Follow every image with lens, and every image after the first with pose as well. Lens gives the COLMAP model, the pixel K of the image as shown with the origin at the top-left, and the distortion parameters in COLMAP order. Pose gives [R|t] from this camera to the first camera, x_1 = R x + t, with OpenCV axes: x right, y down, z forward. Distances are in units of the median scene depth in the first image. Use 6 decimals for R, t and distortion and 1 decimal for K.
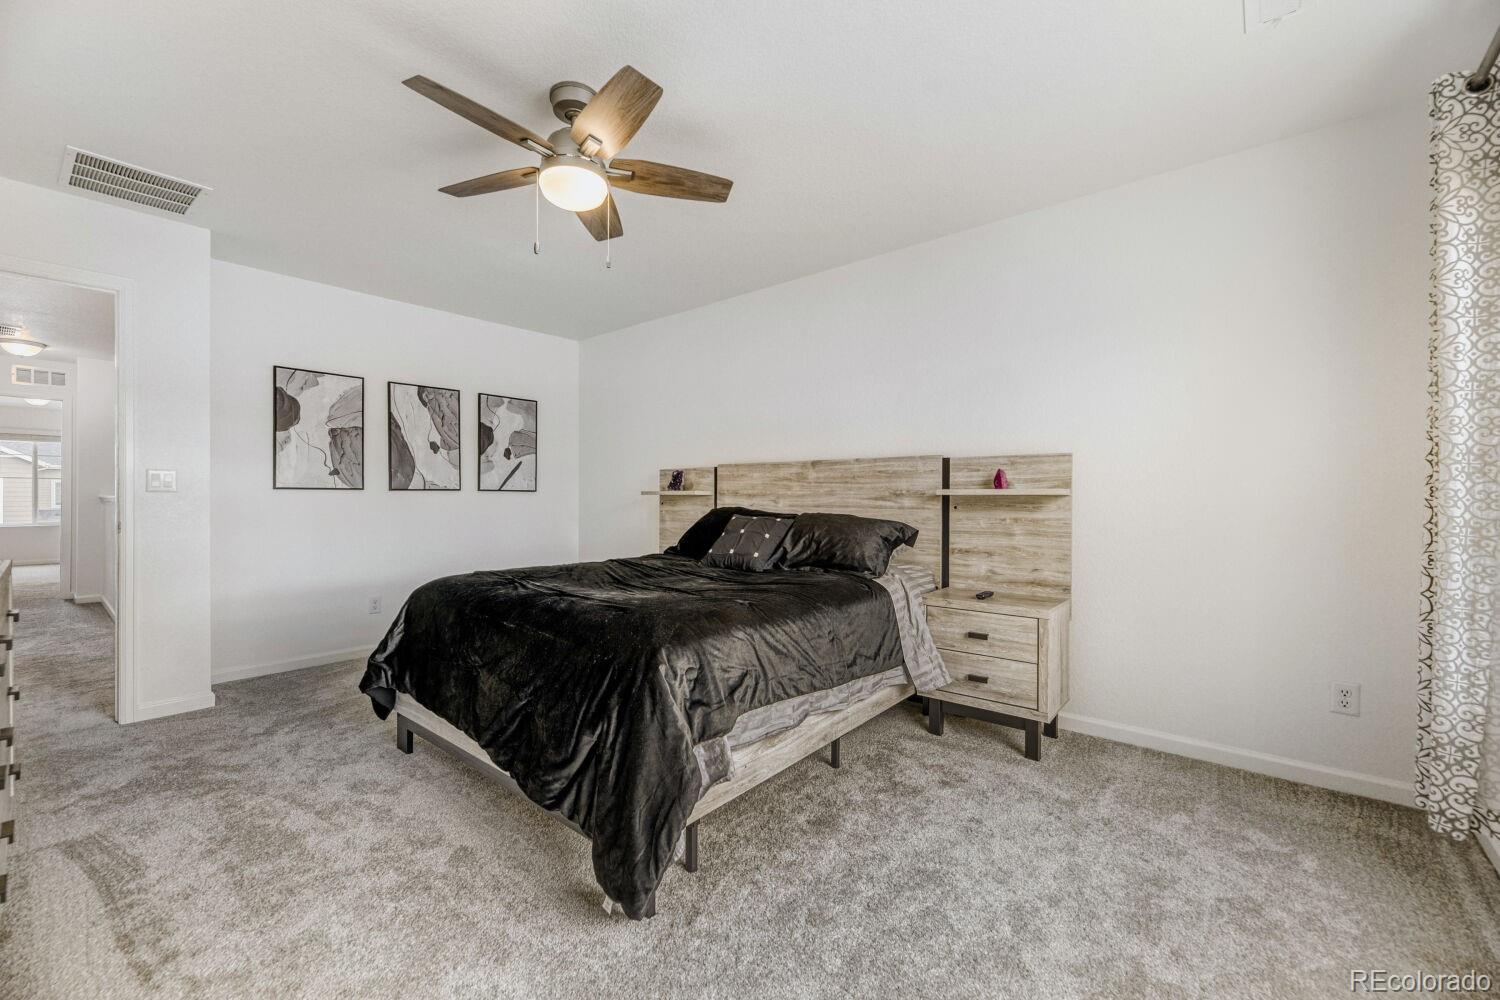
lens RADIAL K [[596.1, 0, 750.0], [0, 596.1, 500.0], [0, 0, 1]] dist [-0.001162, -0.000083]
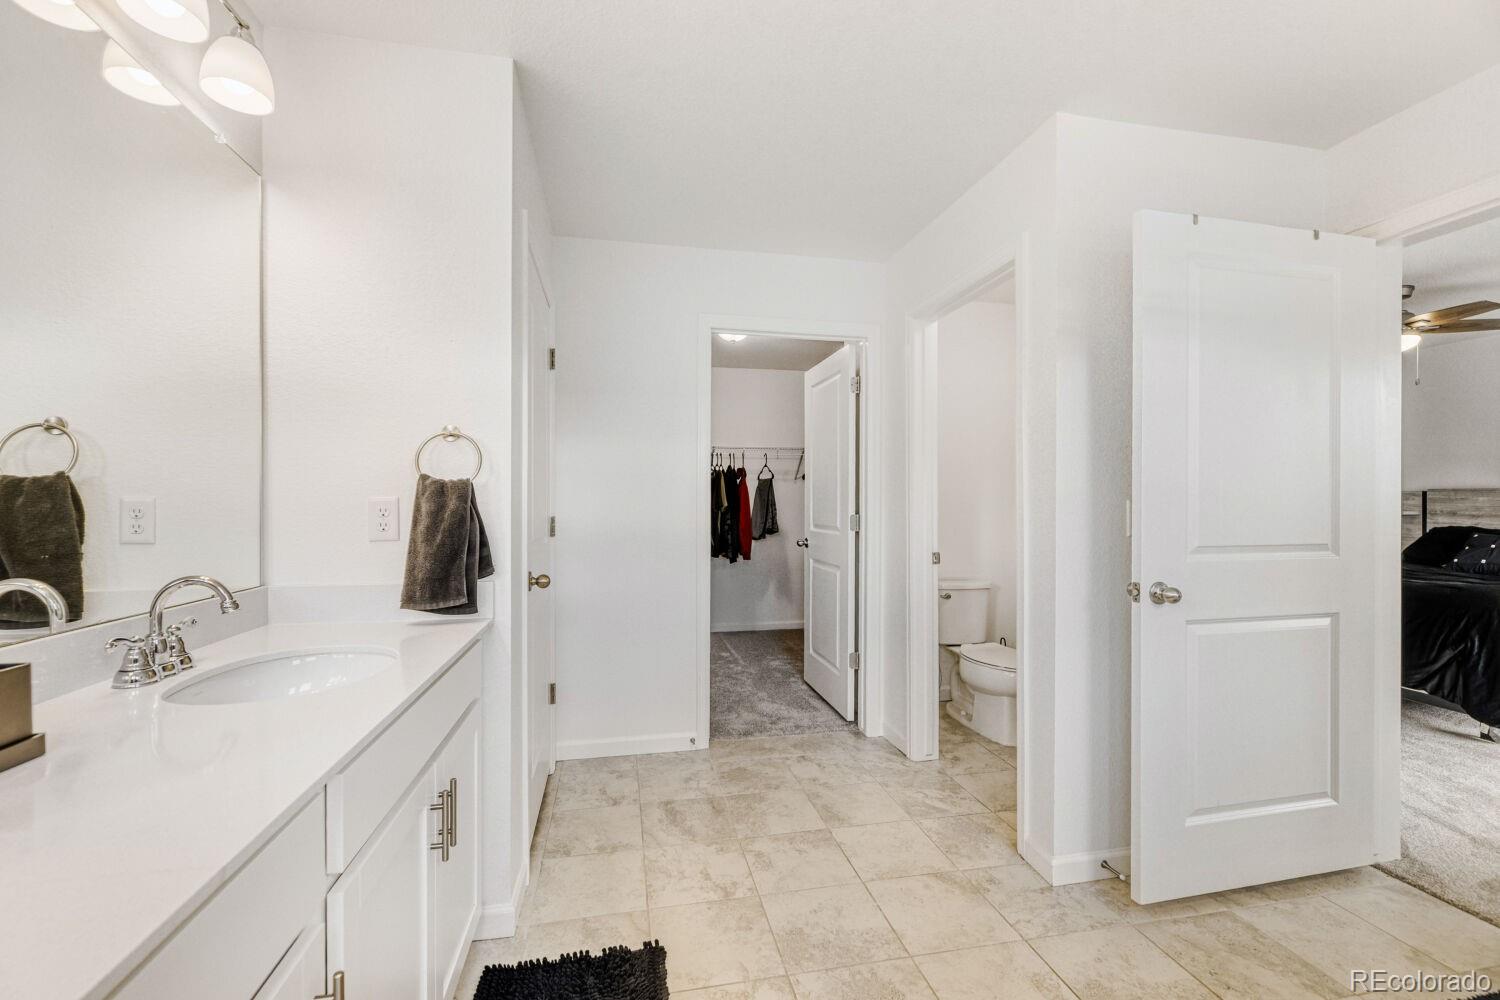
lens RADIAL K [[629.0, 0, 748.8], [0, 629.0, 509.6], [0, 0, 1]] dist [-0.001510, -0.000522]
pose [[0.772482, 0.004337, -0.635022, -0.722665], [0.002256, 0.999952, 0.009573, -0.079992], [0.635033, -0.008827, 0.772434, -1.959177]]
